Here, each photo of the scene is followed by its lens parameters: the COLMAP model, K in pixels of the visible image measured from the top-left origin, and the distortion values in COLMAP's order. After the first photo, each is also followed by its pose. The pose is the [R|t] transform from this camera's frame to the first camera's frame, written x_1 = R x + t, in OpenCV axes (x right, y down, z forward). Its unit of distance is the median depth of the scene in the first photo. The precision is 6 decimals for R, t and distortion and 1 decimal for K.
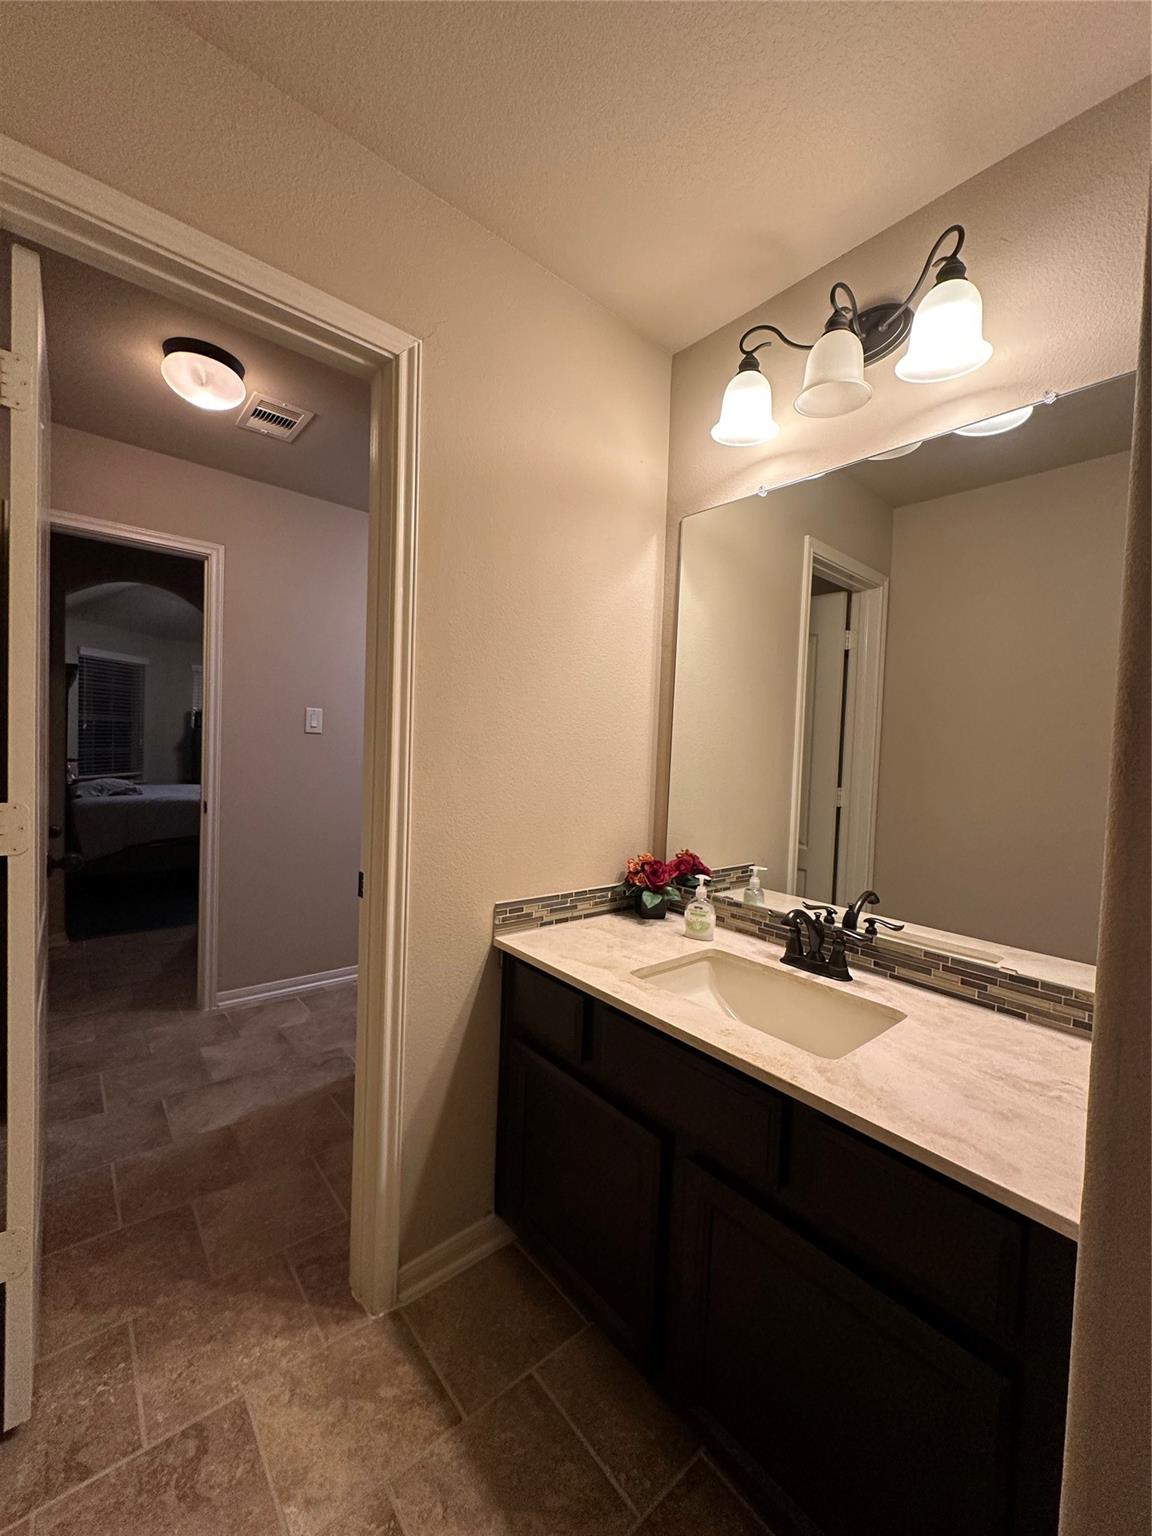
lens RADIAL K [[615.5, 0, 576.2], [0, 615.5, 767.8], [0, 0, 1]] dist [-0.003705, 0.001151]
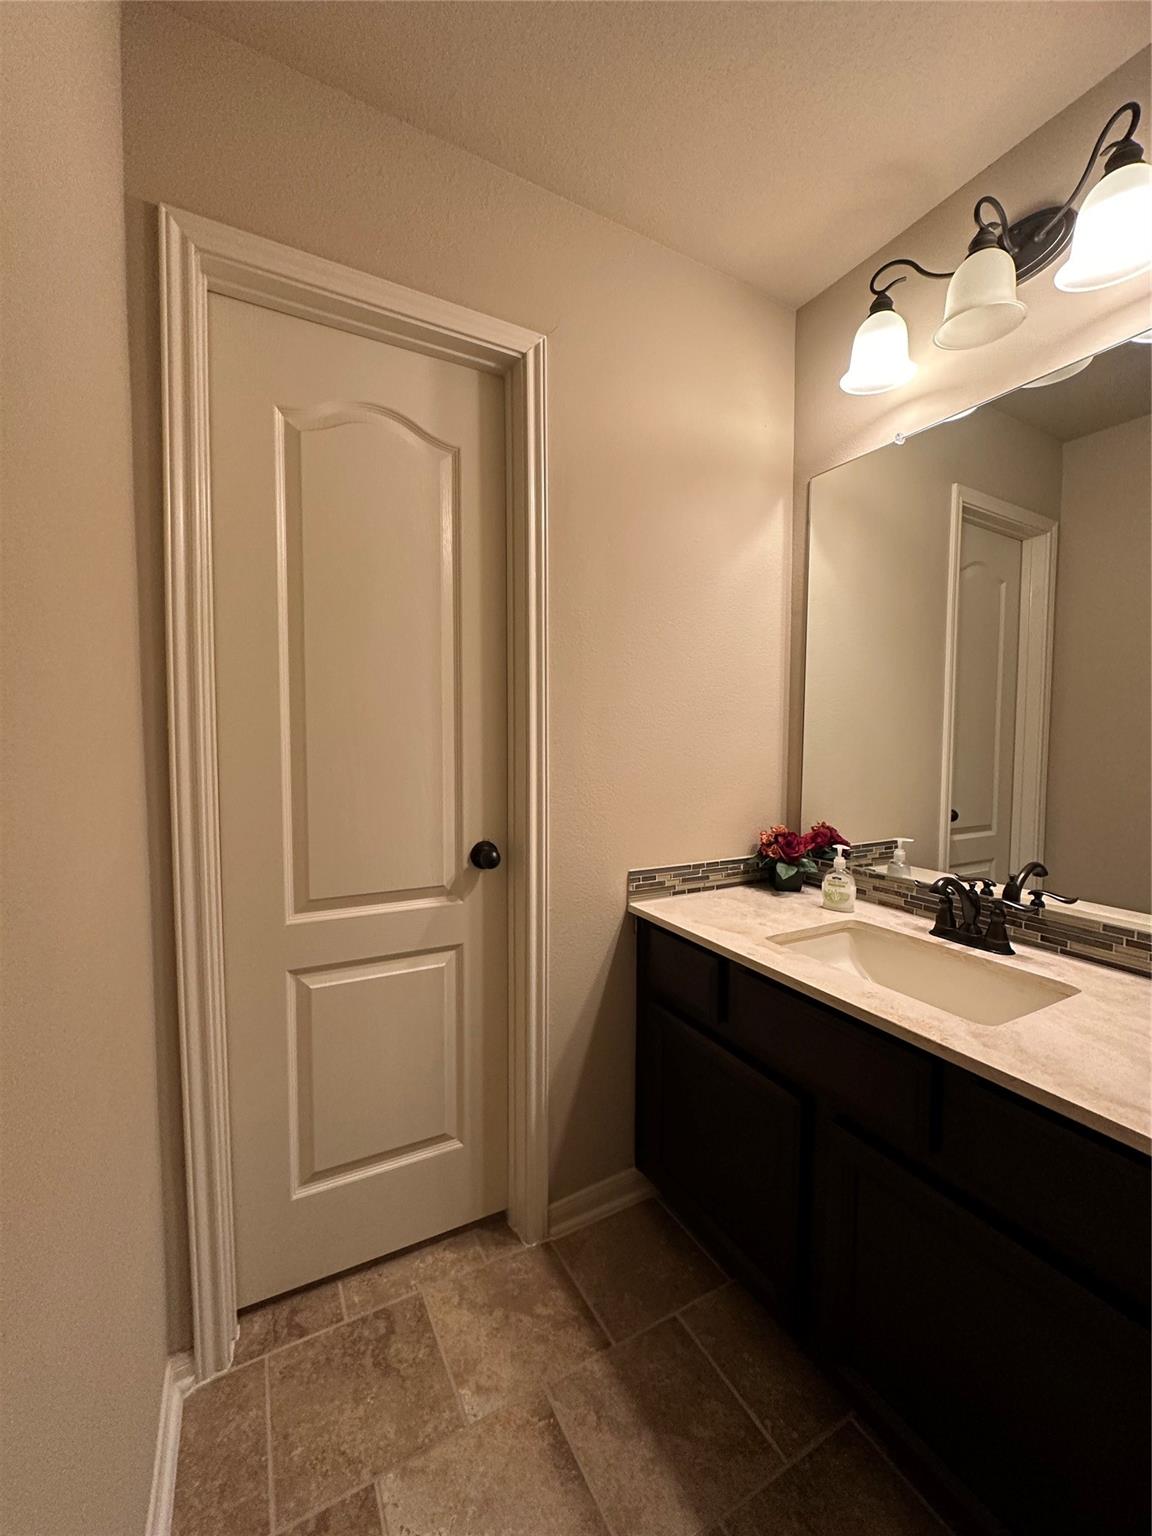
lens RADIAL K [[615.5, 0, 575.0], [0, 615.5, 767.2], [0, 0, 1]] dist [-0.003705, 0.001151]
pose [[0.978726, -0.023835, -0.203784, -0.004722], [0.027116, 0.999544, 0.013323, 0.032922], [0.203373, -0.018565, 0.978925, -0.038194]]
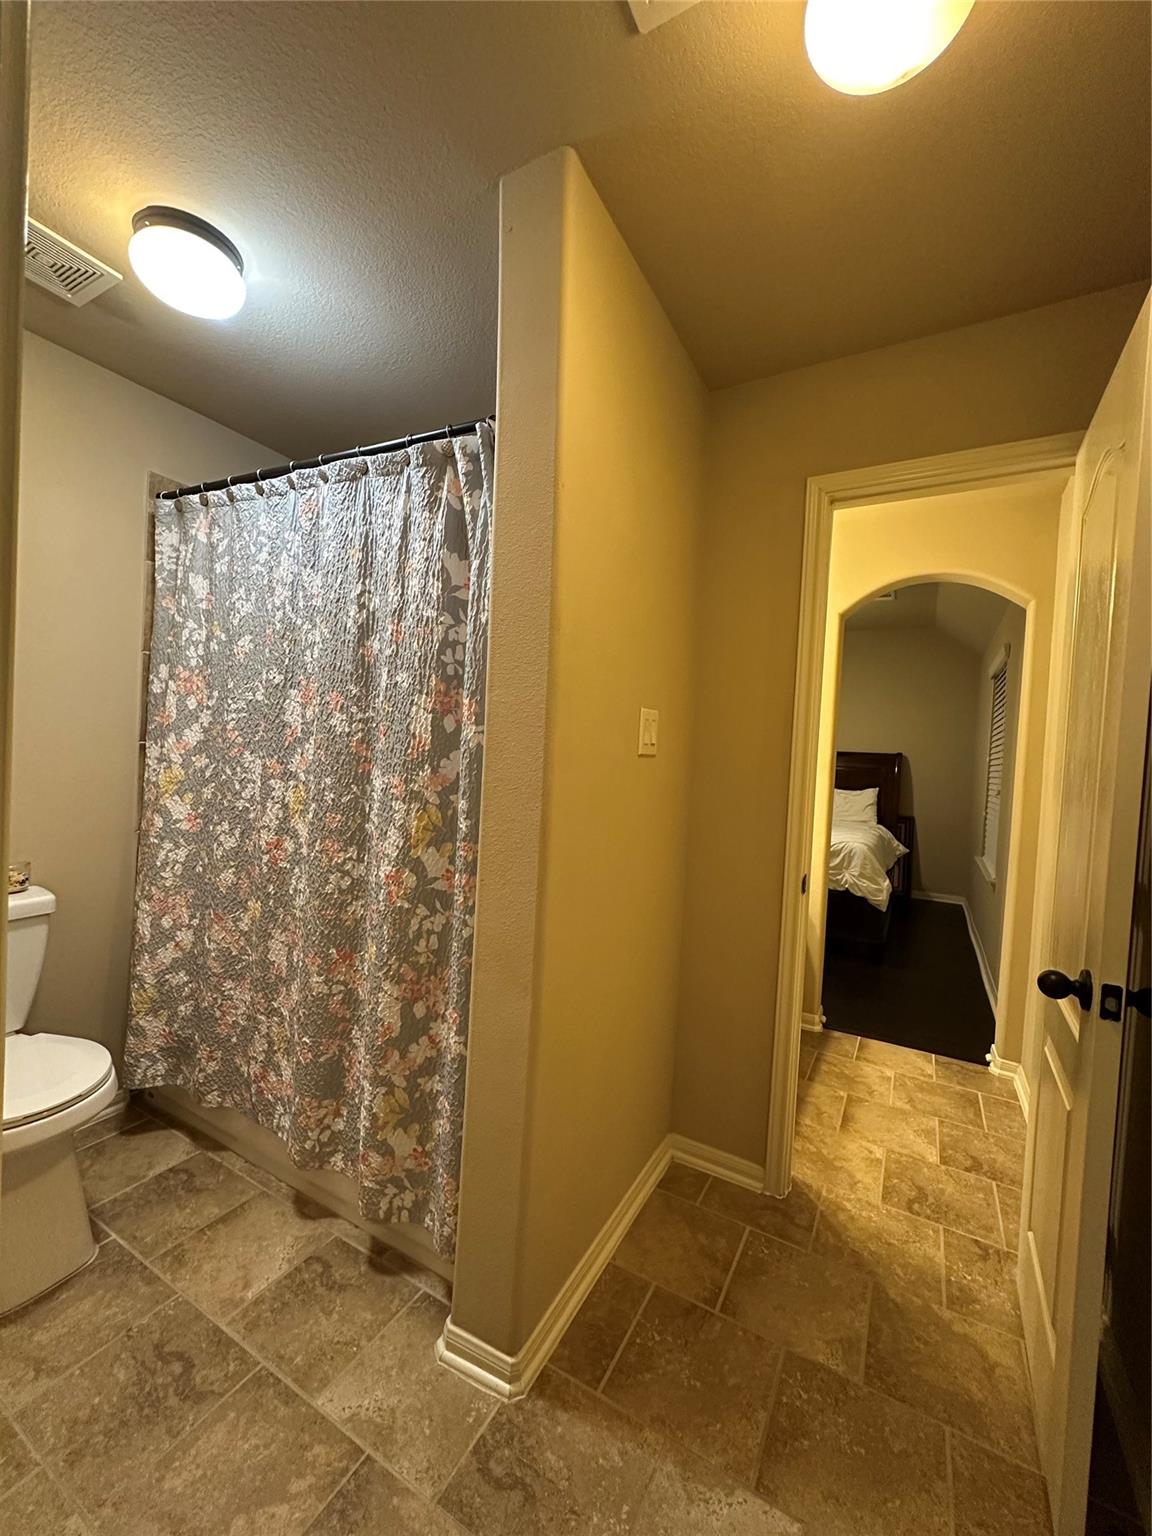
lens RADIAL K [[615.5, 0, 578.3], [0, 615.5, 769.5], [0, 0, 1]] dist [-0.003705, 0.001151]
pose [[-0.346753, -0.085560, 0.934046, -1.447396], [-0.024446, 0.996317, 0.082189, -0.154318], [-0.937638, 0.005666, -0.347568, 1.995612]]
